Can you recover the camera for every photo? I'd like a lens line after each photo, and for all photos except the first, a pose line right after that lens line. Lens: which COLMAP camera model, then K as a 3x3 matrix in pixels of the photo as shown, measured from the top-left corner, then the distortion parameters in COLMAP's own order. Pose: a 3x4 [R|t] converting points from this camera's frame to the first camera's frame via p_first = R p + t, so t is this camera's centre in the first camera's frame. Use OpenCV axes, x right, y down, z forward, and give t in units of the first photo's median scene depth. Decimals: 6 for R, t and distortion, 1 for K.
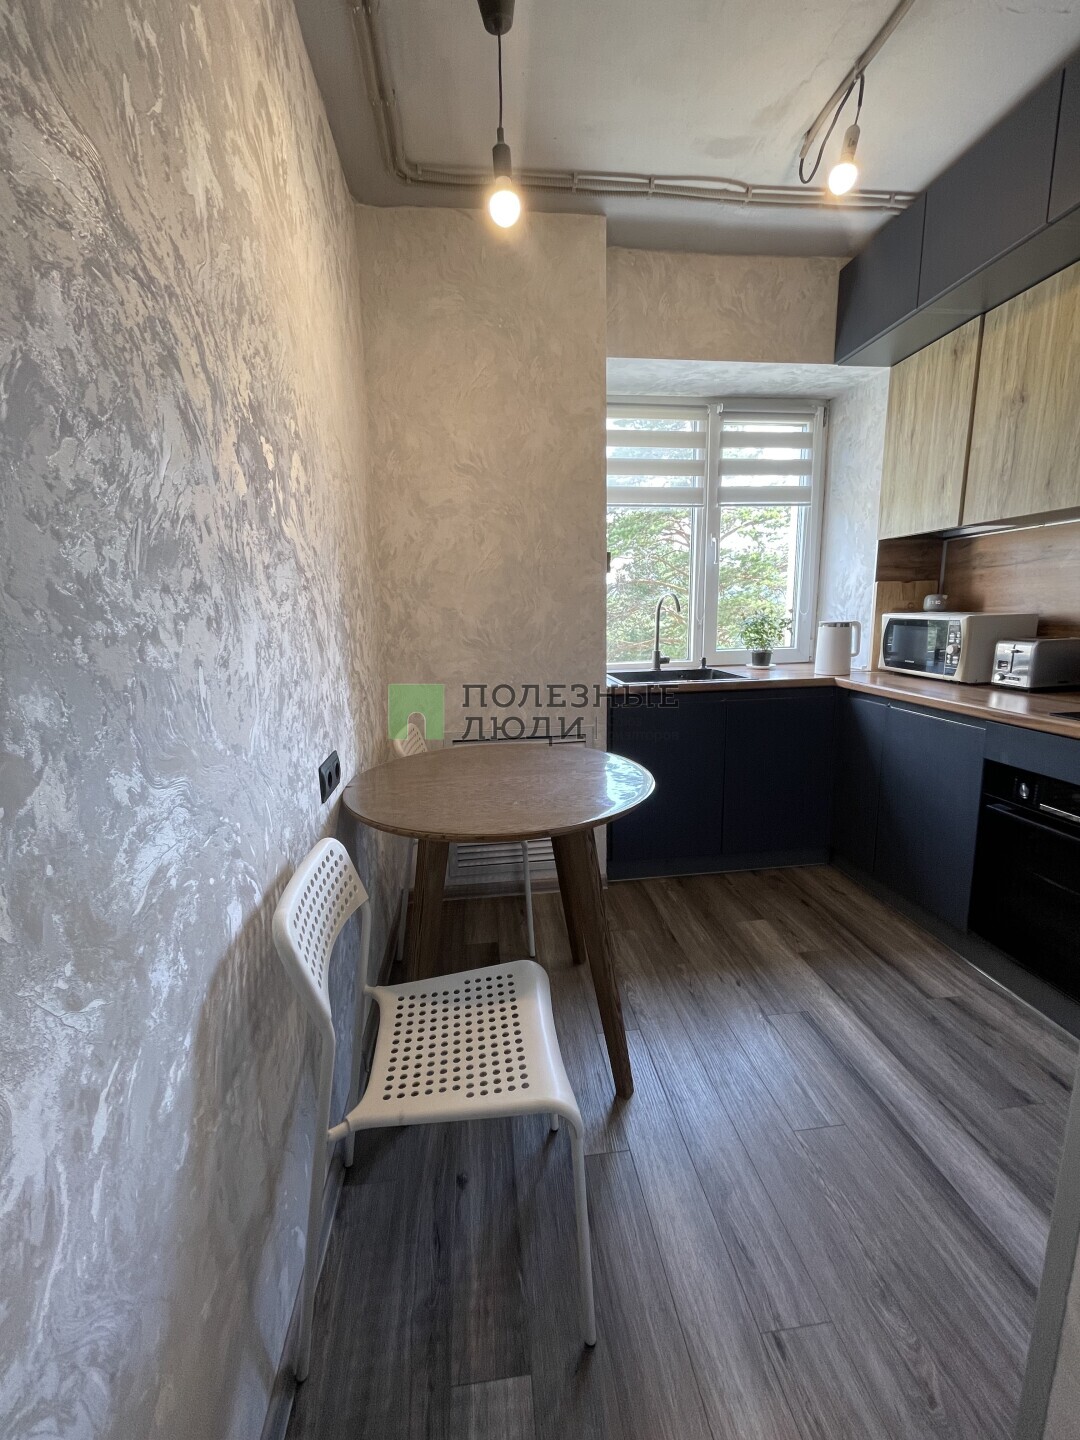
lens RADIAL K [[589.7, 0, 538.2], [0, 589.7, 722.9], [0, 0, 1]] dist [-0.004981, 0.001914]
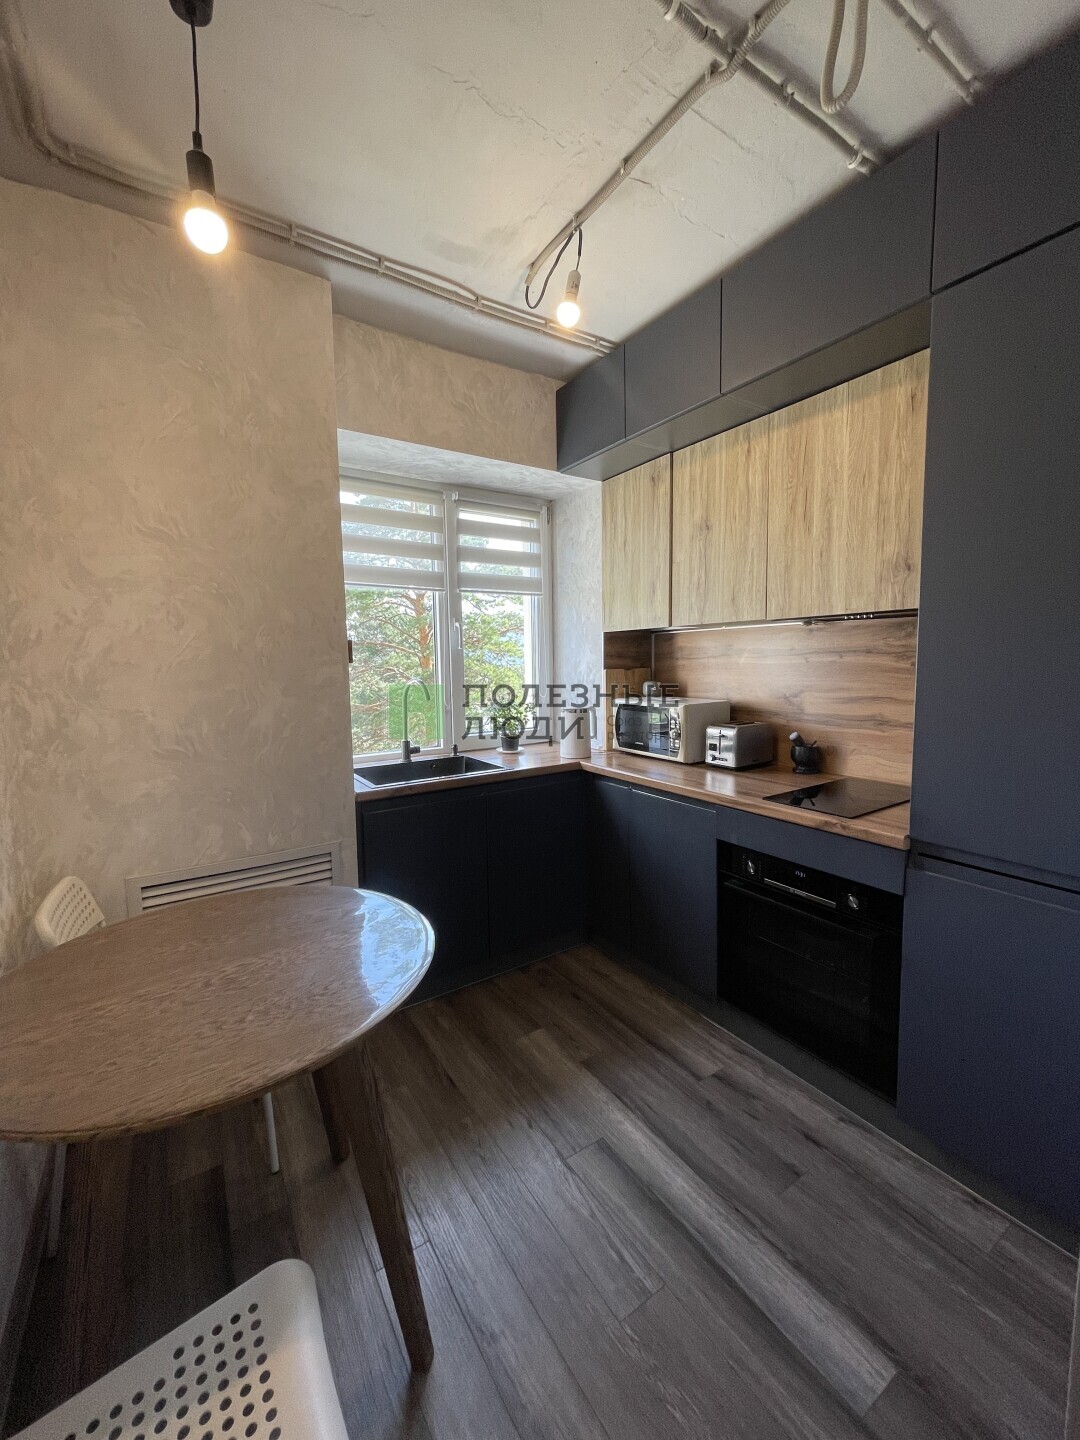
lens RADIAL K [[589.7, 0, 544.1], [0, 589.7, 720.3], [0, 0, 1]] dist [-0.004981, 0.001914]
pose [[0.895546, -0.034095, 0.443661, -0.013257], [0.078170, 0.993609, -0.081429, -0.074774], [-0.438049, 0.107604, 0.892488, 0.099712]]
